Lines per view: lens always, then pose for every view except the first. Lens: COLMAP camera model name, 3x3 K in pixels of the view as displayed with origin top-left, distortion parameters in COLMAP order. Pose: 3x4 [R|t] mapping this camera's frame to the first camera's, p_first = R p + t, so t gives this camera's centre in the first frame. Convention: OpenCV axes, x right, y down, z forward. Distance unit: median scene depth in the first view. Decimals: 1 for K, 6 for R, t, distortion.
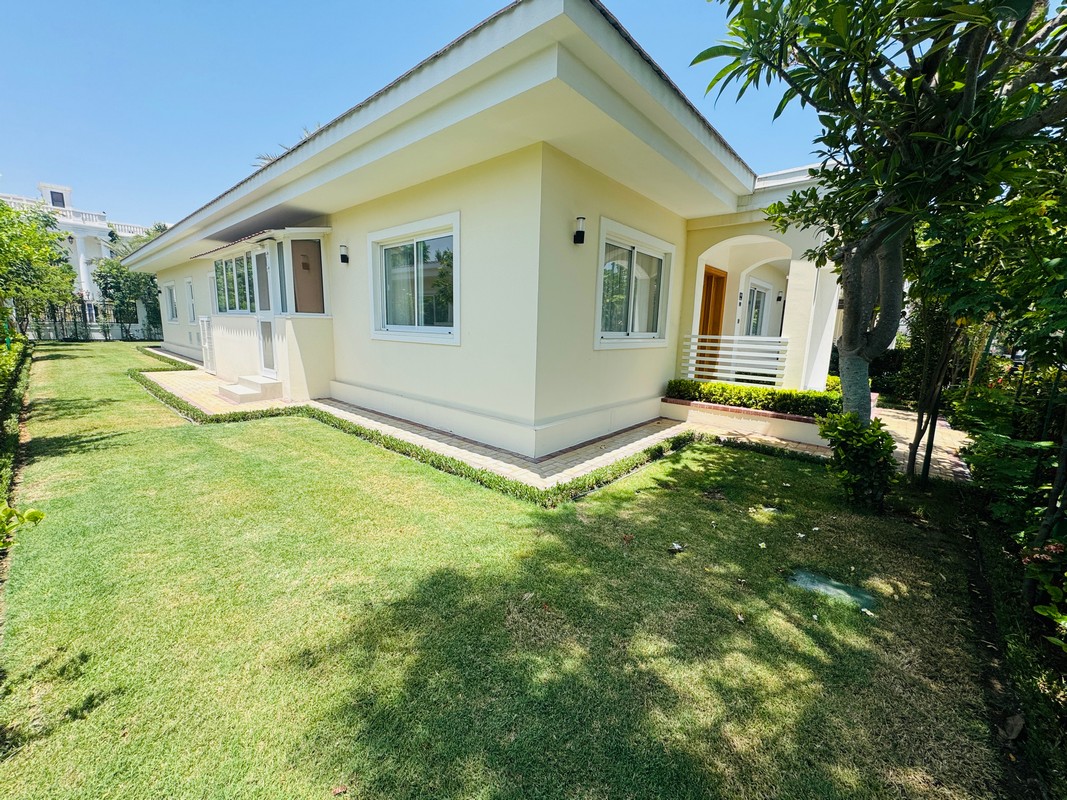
lens RADIAL K [[424.6, 0, 532.1], [0, 424.6, 399.7], [0, 0, 1]] dist [0.001702, 0.001529]
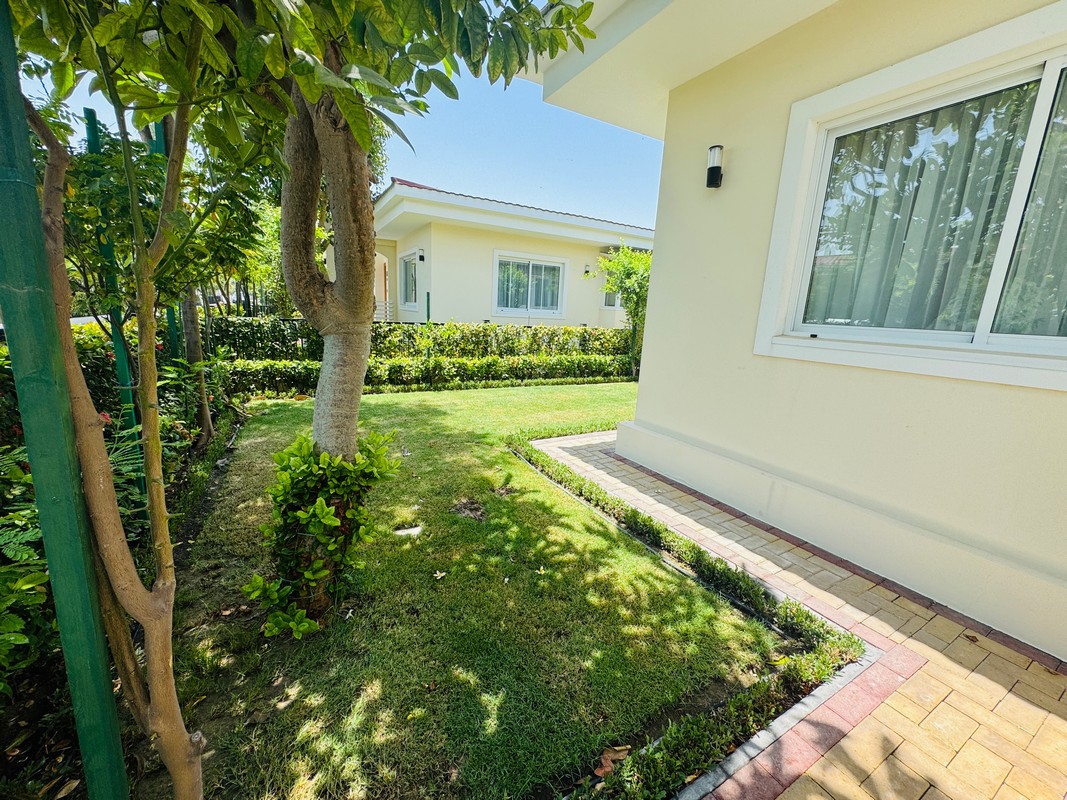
lens RADIAL K [[424.6, 0, 528.1], [0, 424.6, 397.5], [0, 0, 1]] dist [0.001702, 0.001529]
pose [[-0.323033, 0.155455, -0.933533, 0.909607], [-0.224545, 0.945660, 0.235175, -0.148330], [0.919363, 0.285590, -0.270572, 1.046625]]
